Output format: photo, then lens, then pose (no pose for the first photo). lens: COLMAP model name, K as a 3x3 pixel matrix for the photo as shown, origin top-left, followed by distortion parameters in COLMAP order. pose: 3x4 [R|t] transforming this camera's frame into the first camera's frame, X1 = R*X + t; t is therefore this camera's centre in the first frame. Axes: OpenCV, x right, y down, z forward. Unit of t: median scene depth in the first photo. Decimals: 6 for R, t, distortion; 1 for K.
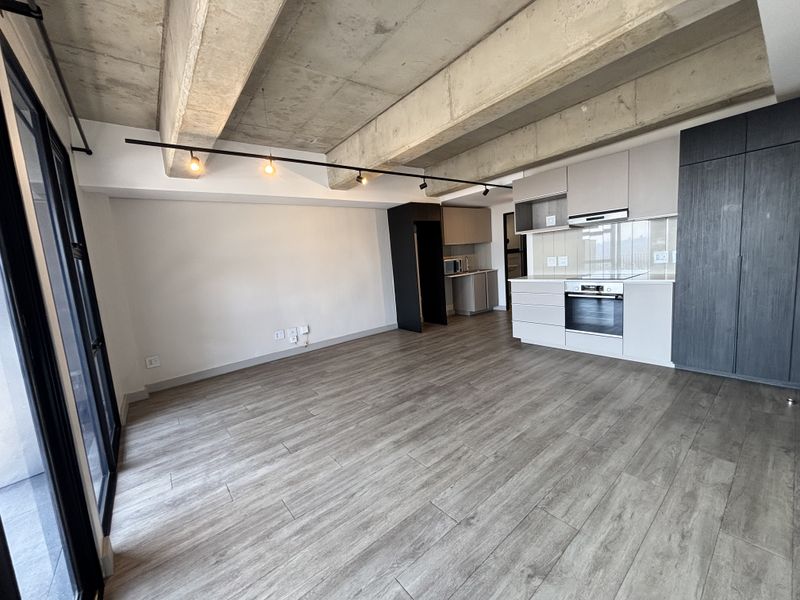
lens RADIAL K [[322.5, 0, 400.0], [0, 322.5, 300.0], [0, 0, 1]] dist [0.000226, 0.000180]
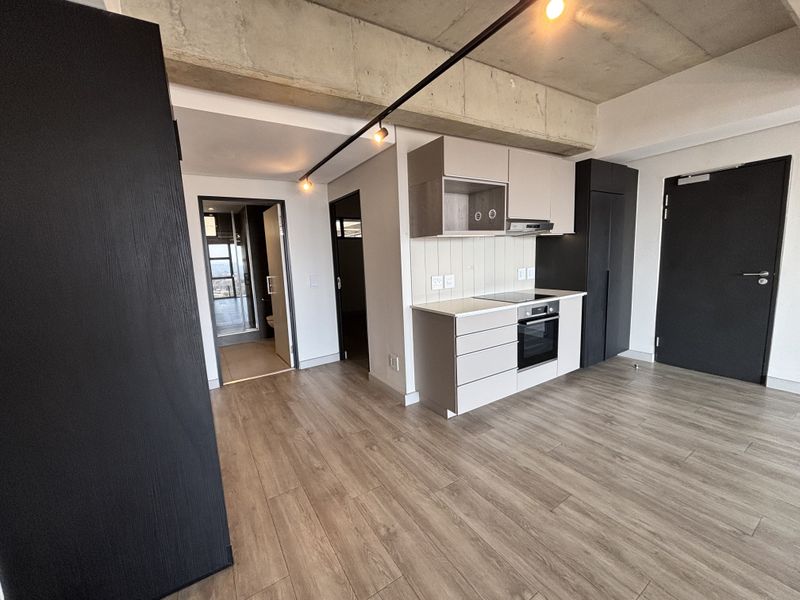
lens RADIAL K [[321.2, 0, 402.7], [0, 321.2, 300.6], [0, 0, 1]] dist [-0.016058, 0.010956]
pose [[0.116470, -0.062262, 0.991241, -0.247407], [0.160604, 0.986079, 0.043067, -0.149698], [-0.980123, 0.154181, 0.124849, 1.209476]]
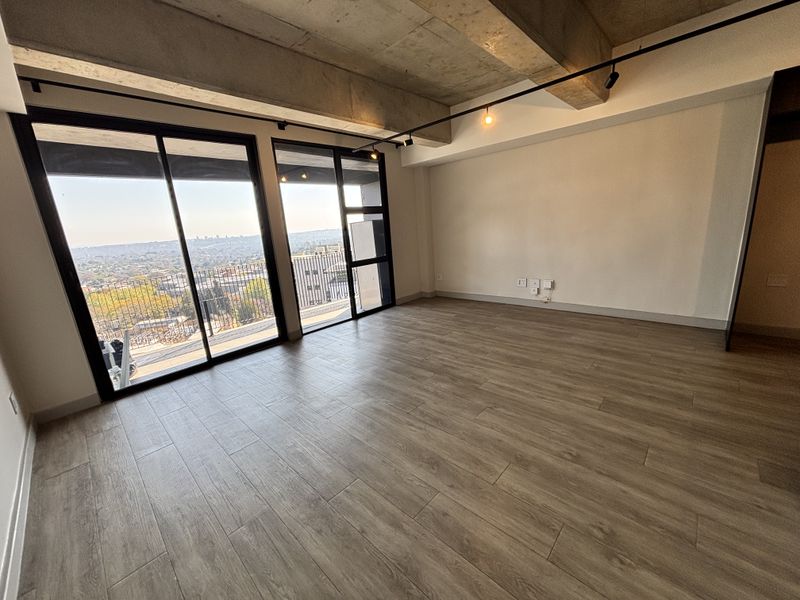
lens RADIAL K [[322.5, 0, 400.0], [0, 322.5, 300.0], [0, 0, 1]] dist [0.000226, 0.000180]
pose [[0.130102, 0.303802, -0.943810, 0.700836], [-0.065688, 0.952450, 0.297528, -0.147848], [0.989322, 0.023288, 0.143871, 0.606363]]
